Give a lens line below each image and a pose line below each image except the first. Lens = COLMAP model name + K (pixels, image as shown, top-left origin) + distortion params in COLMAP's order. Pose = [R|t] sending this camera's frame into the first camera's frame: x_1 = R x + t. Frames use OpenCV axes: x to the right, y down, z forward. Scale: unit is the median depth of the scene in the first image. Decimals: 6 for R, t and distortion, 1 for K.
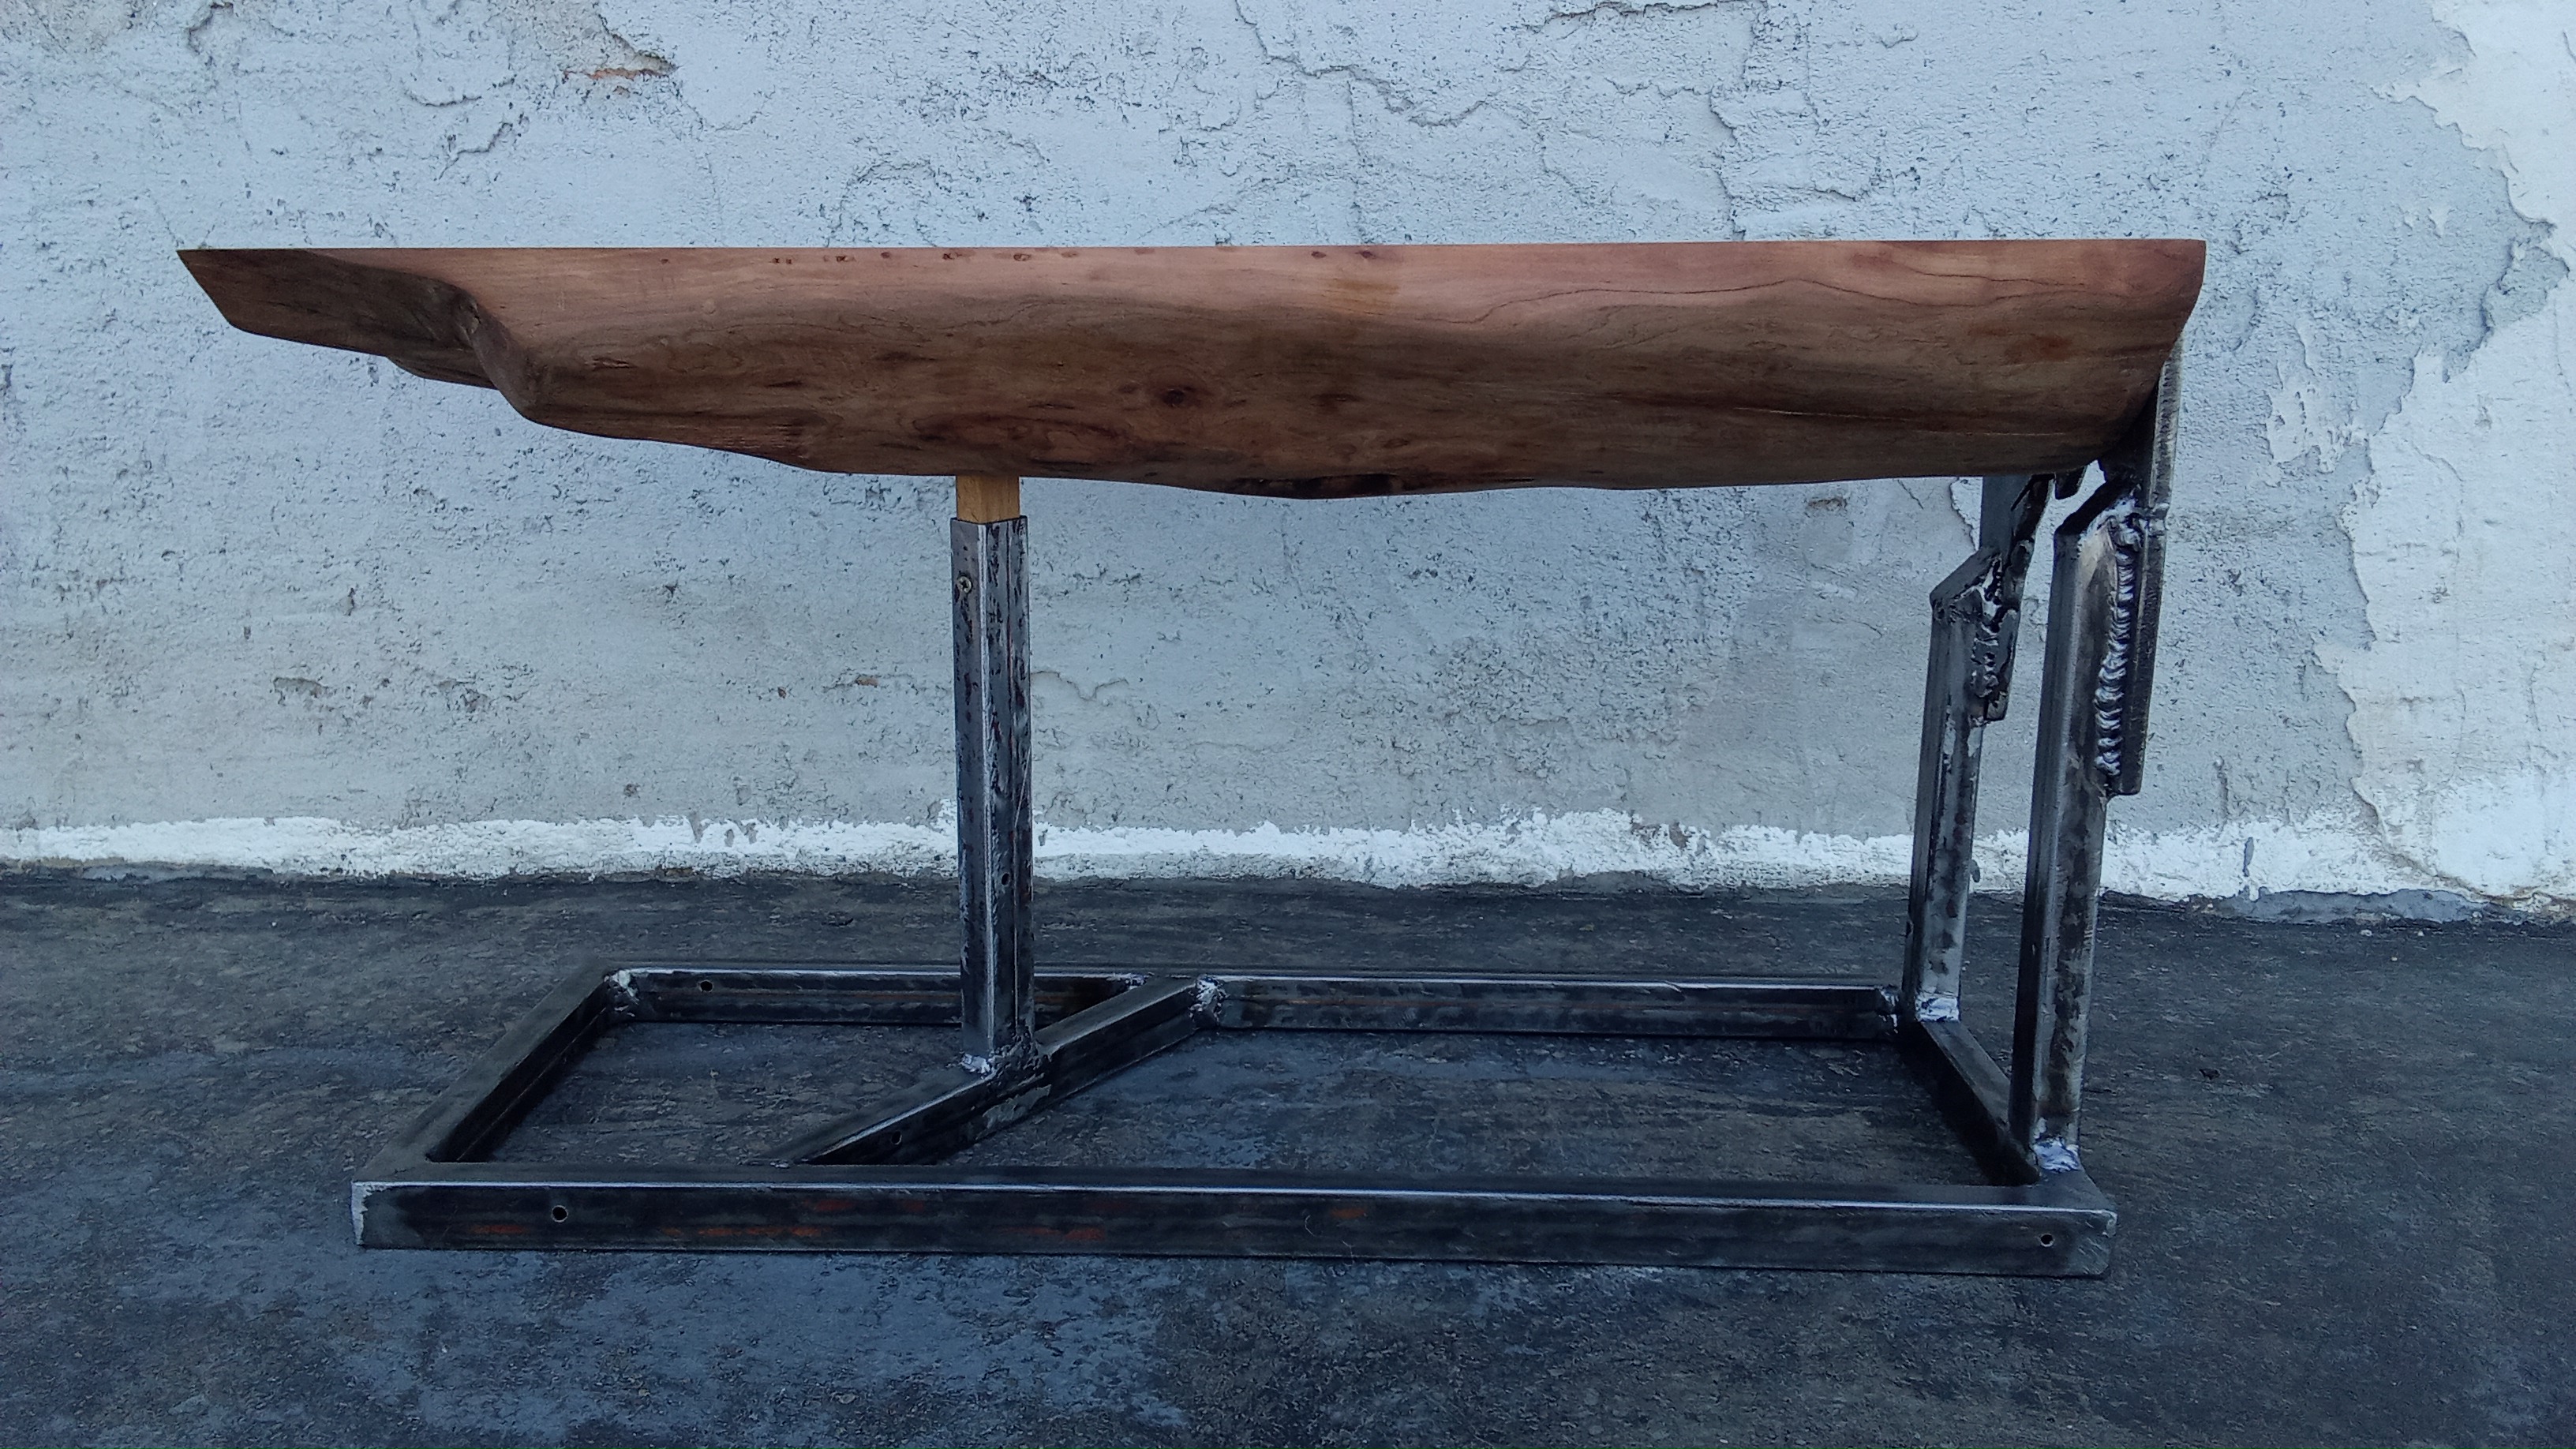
lens RADIAL K [[2031.6, 0, 1249.8], [0, 2031.6, 727.1], [0, 0, 1]] dist [0.104011, -0.165552]
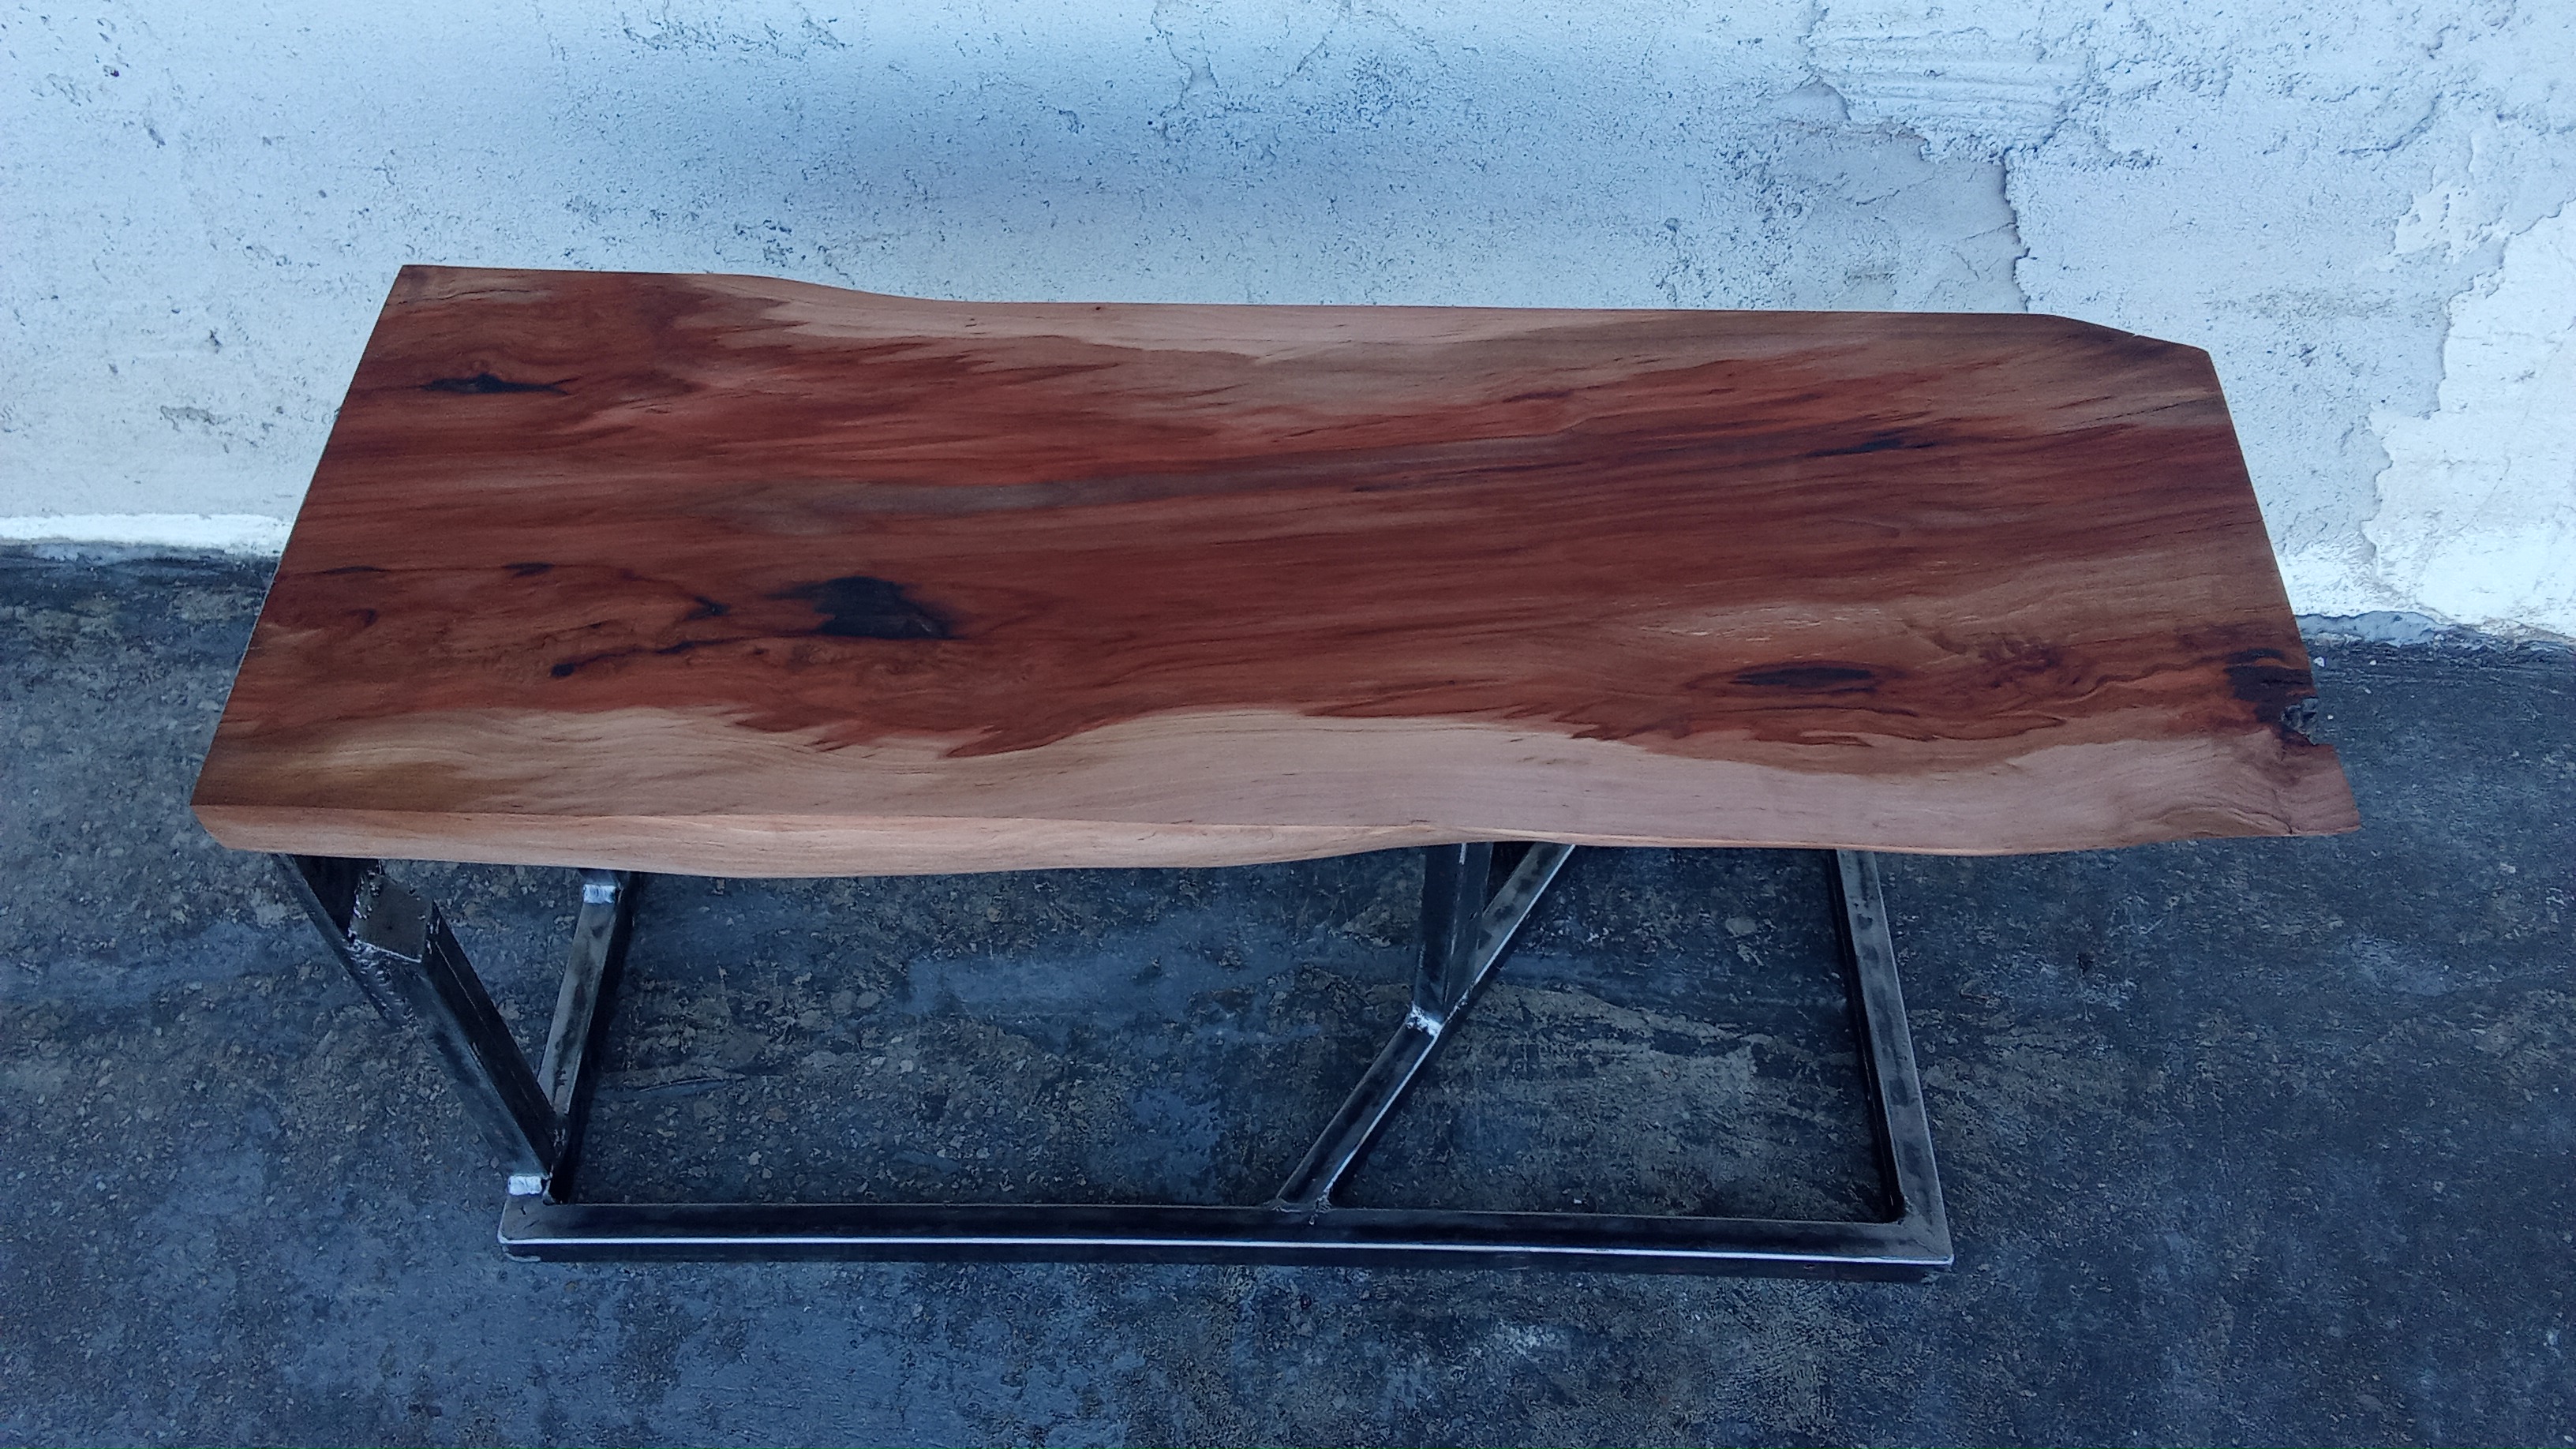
lens RADIAL K [[2031.6, 0, 1245.5], [0, 2031.6, 728.7], [0, 0, 1]] dist [0.104011, -0.165552]
pose [[0.999977, 0.000812, -0.006740, 0.023368], [0.003825, 0.752759, 0.658285, -0.561237], [0.005608, -0.658296, 0.752739, 0.223123]]
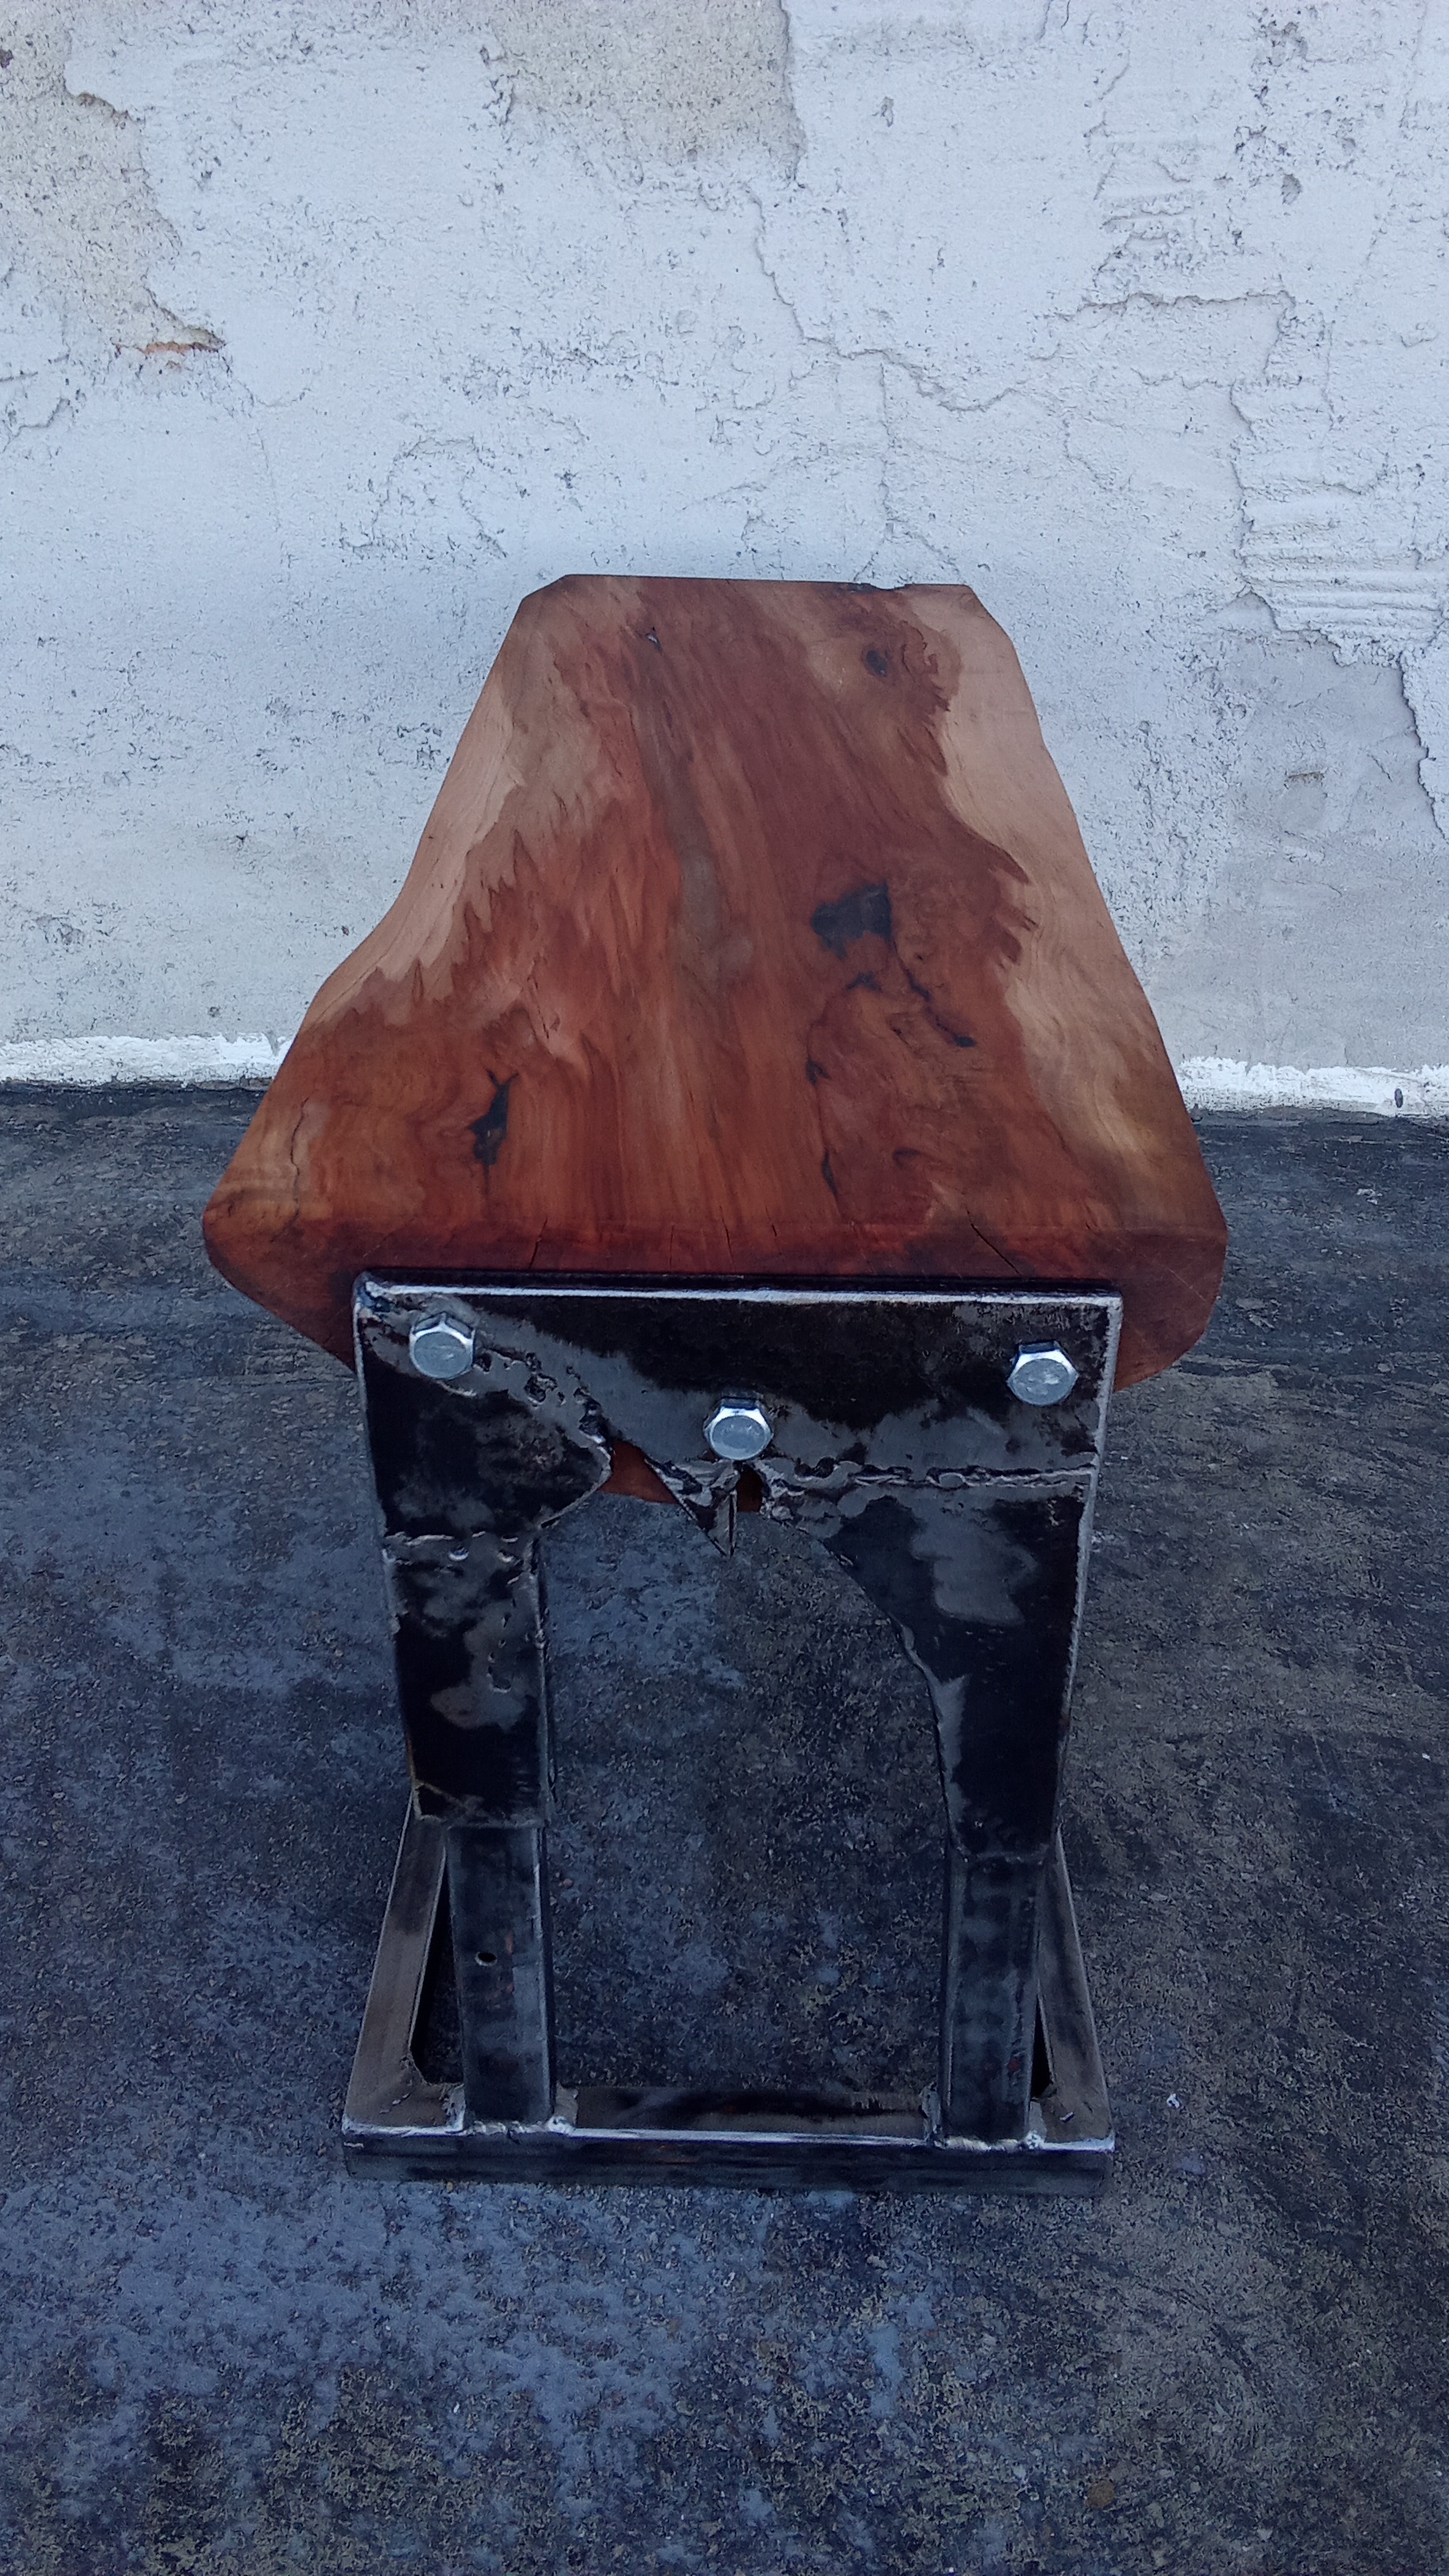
lens RADIAL K [[2031.6, 0, 723.3], [0, 2031.6, 1257.5], [0, 0, 1]] dist [0.104011, -0.165552]
pose [[0.999883, 0.010043, 0.011577, -0.038226], [-0.013166, 0.949498, 0.313496, -0.212827], [-0.007844, -0.313612, 0.949519, -0.116814]]
